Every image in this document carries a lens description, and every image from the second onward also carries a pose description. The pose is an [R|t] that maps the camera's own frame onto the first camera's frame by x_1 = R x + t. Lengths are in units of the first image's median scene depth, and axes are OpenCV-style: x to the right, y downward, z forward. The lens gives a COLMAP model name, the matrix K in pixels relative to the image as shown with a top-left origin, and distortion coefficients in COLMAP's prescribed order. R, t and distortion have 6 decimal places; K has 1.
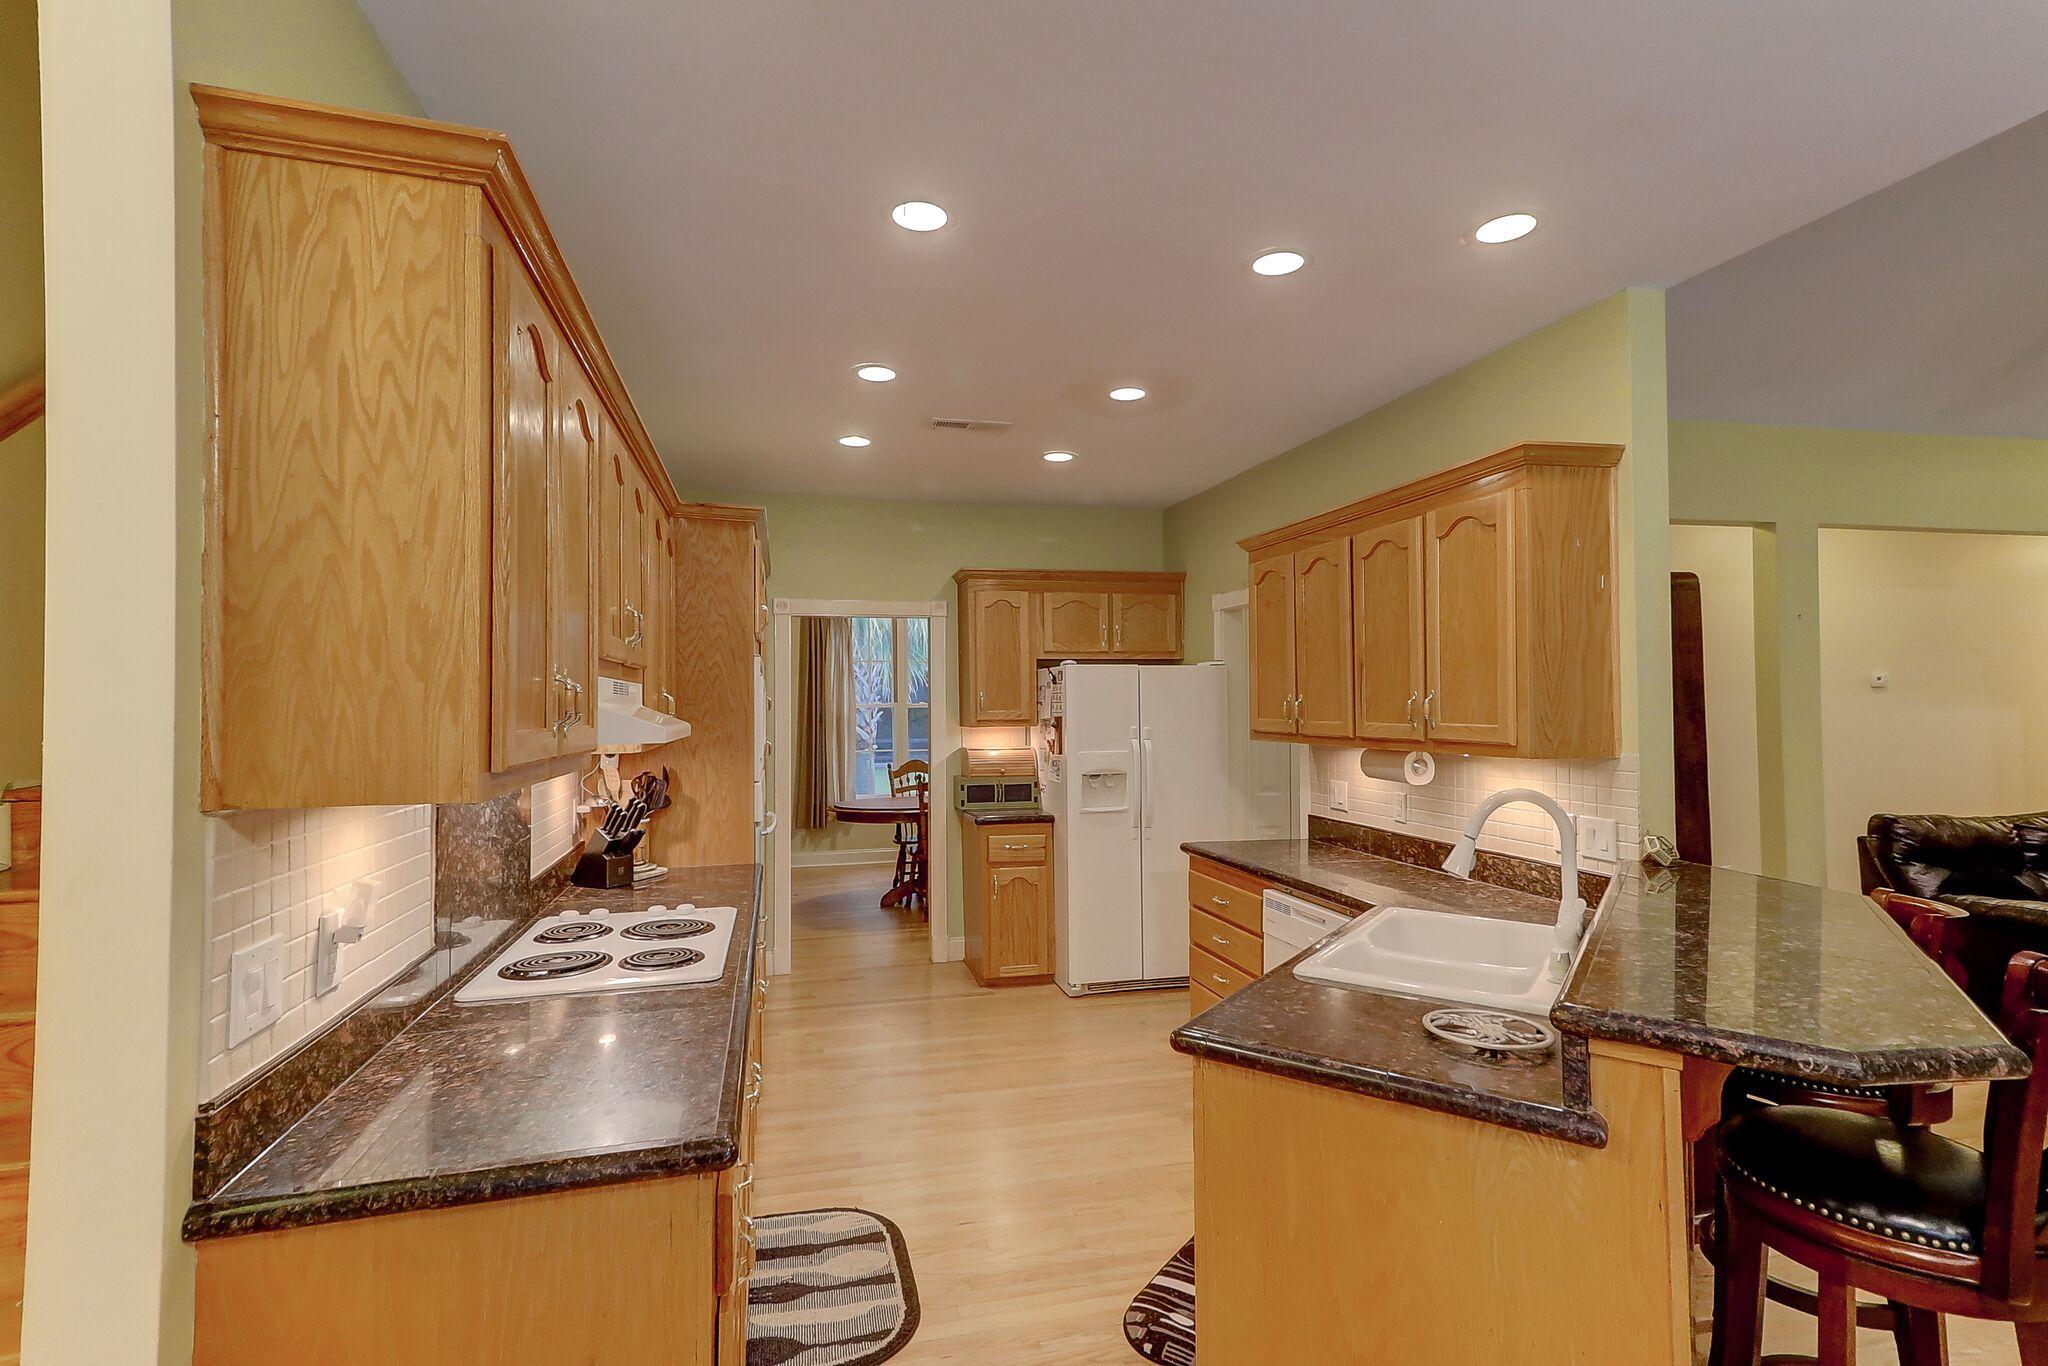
lens RADIAL K [[957.9, 0, 1019.7], [0, 957.9, 684.9], [0, 0, 1]] dist [0.023432, -0.000015]
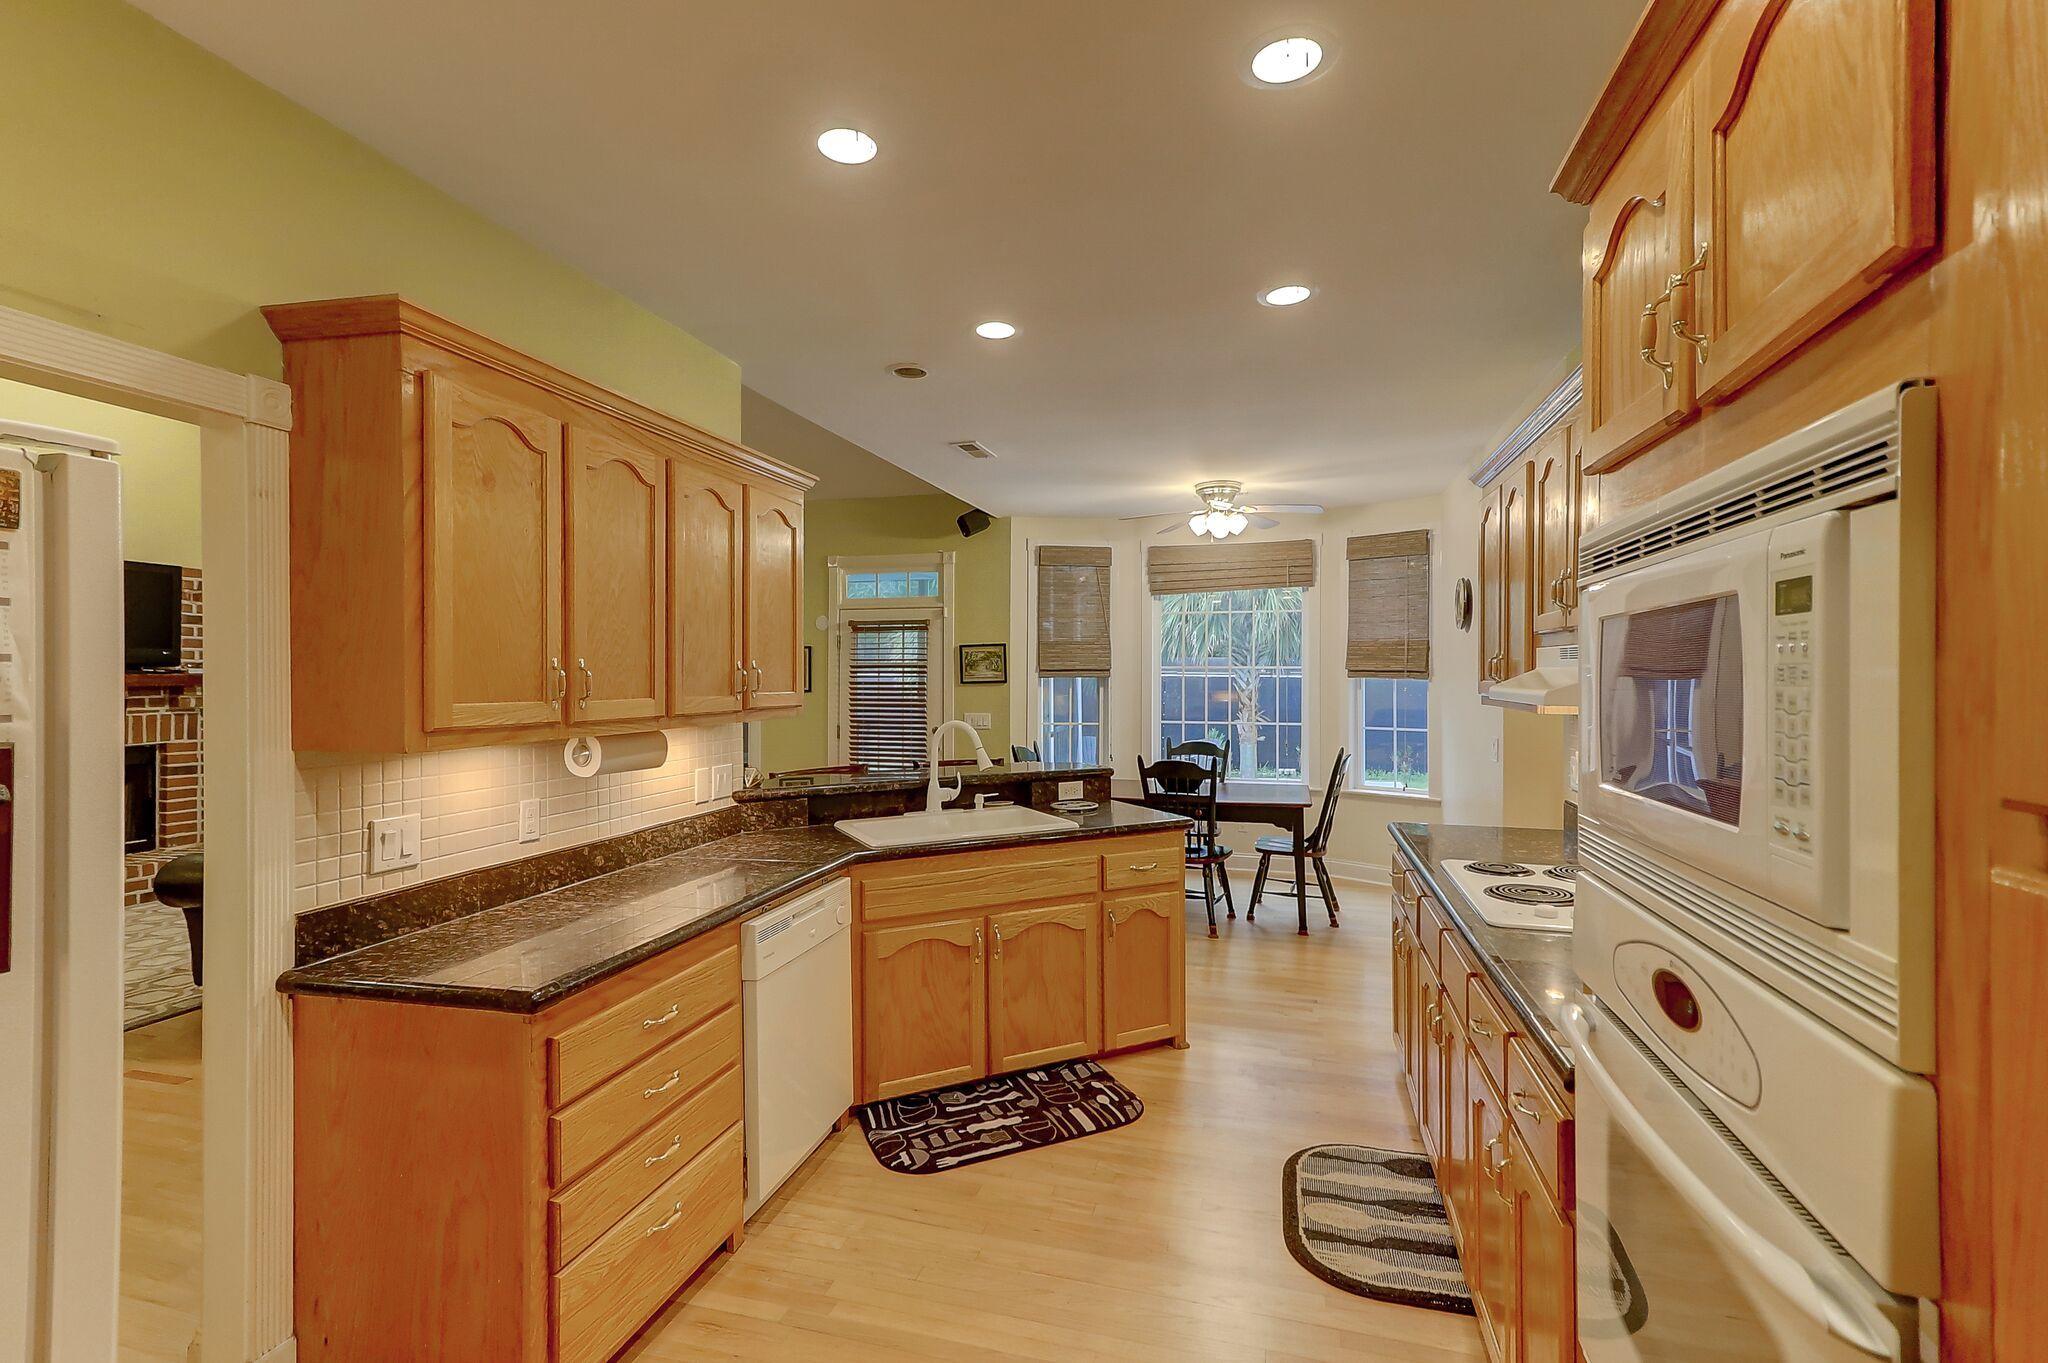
lens RADIAL K [[929.8, 0, 1023.9], [0, 929.8, 674.5], [0, 0, 1]] dist [0.022747, -0.000597]
pose [[-0.868385, 0.006612, 0.495846, -0.273743], [-0.003720, 0.999796, -0.019847, 0.033586], [-0.495876, -0.019080, -0.868184, 1.476166]]
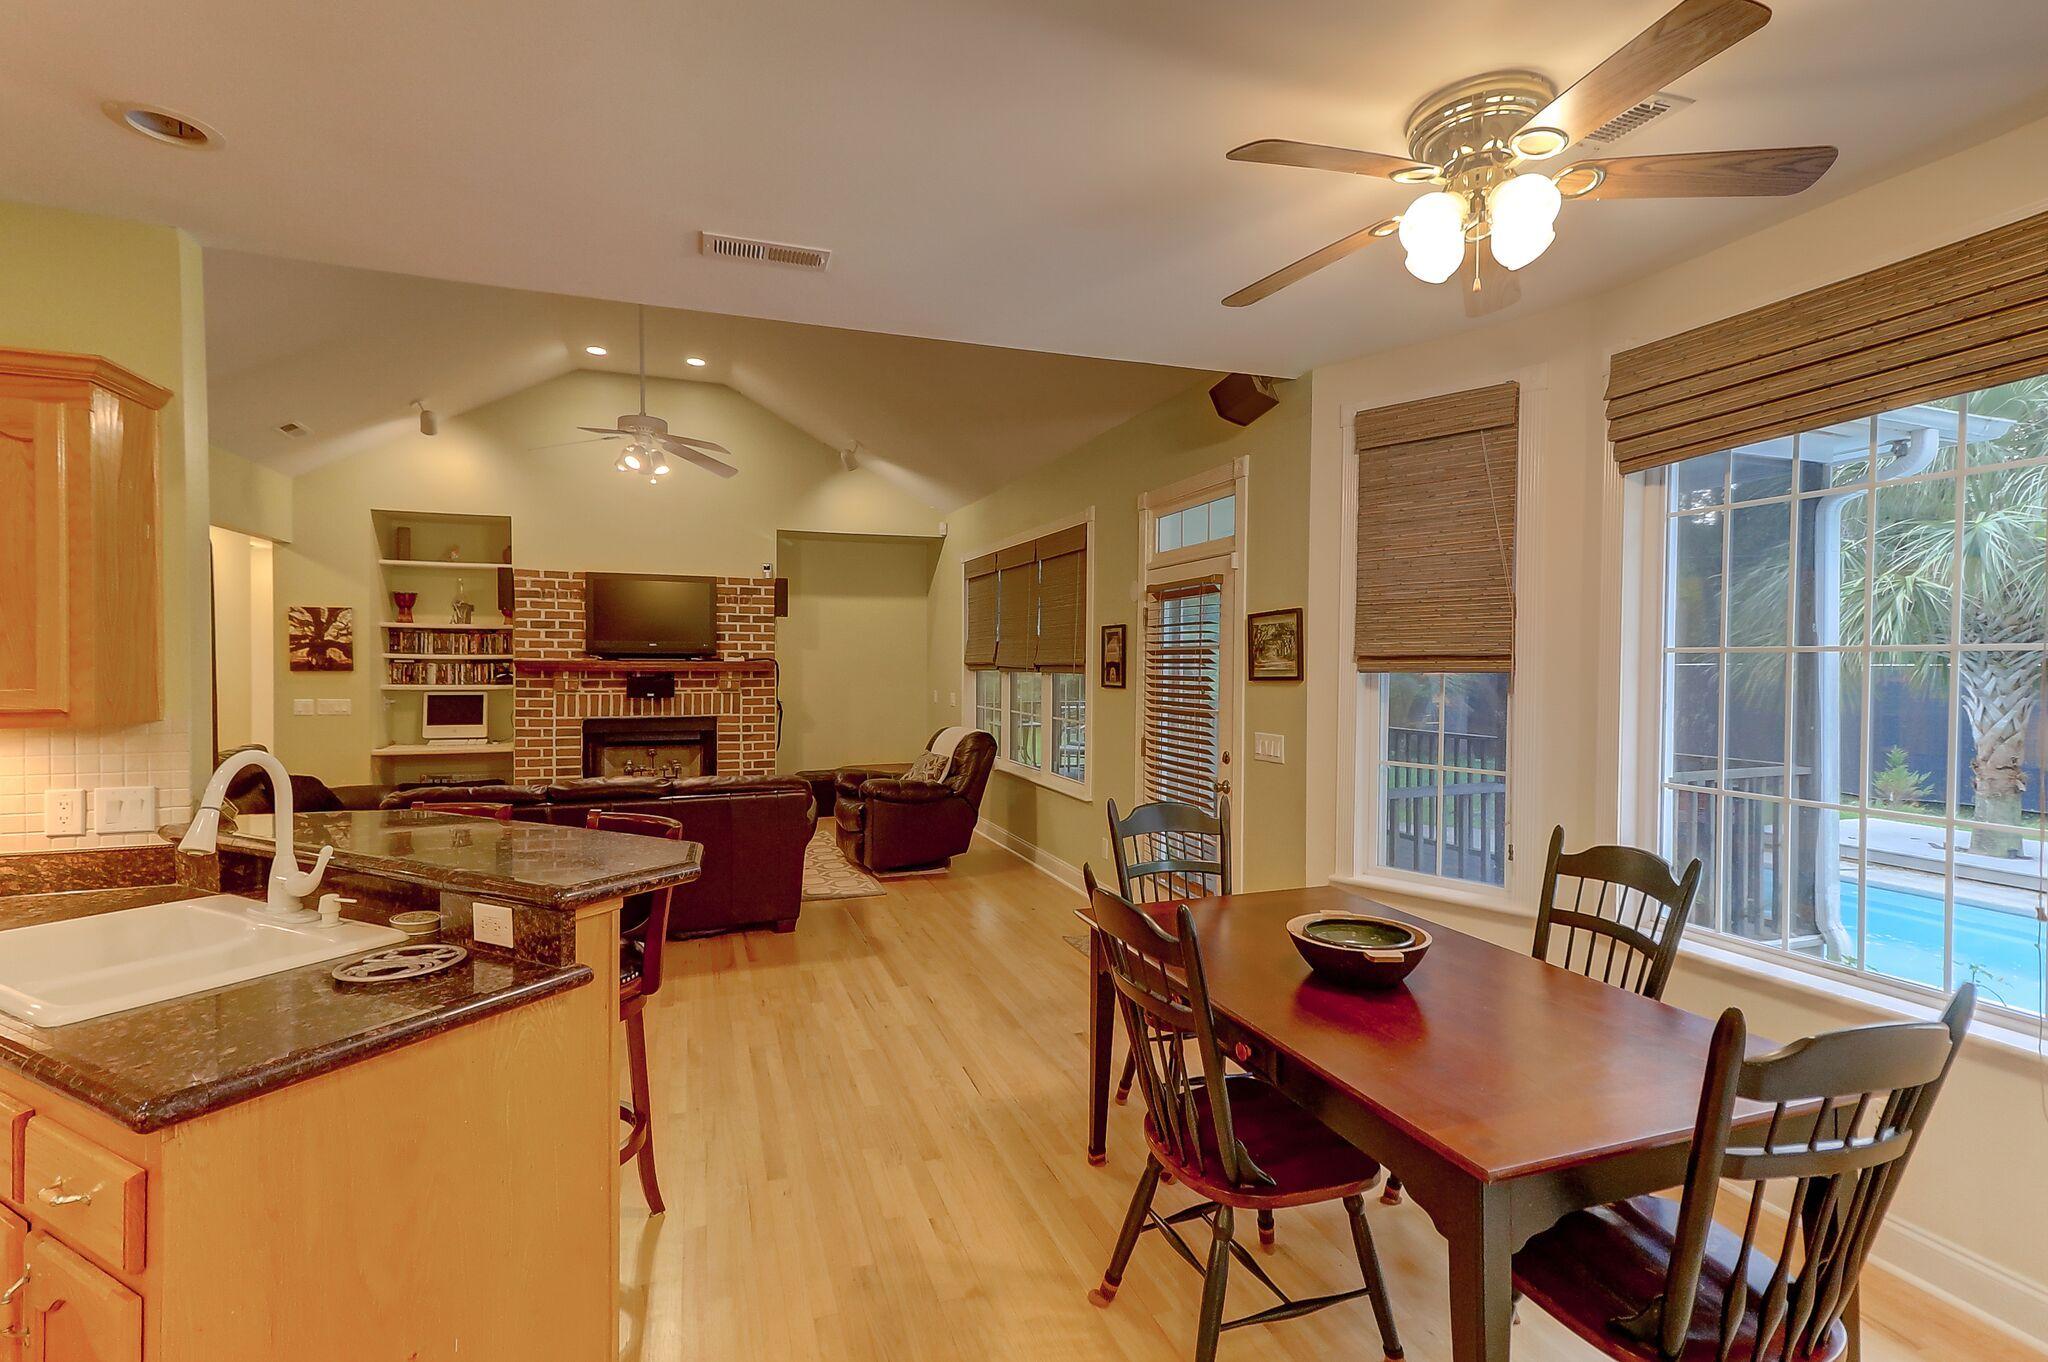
lens RADIAL K [[926.8, 0, 1011.4], [0, 926.8, 678.1], [0, 0, 1]] dist [0.024140, -0.000283]
pose [[-0.096072, -0.010861, 0.995315, -0.295712], [-0.021545, 0.999729, 0.008829, 0.006543], [-0.995141, -0.020596, -0.096280, 0.201738]]
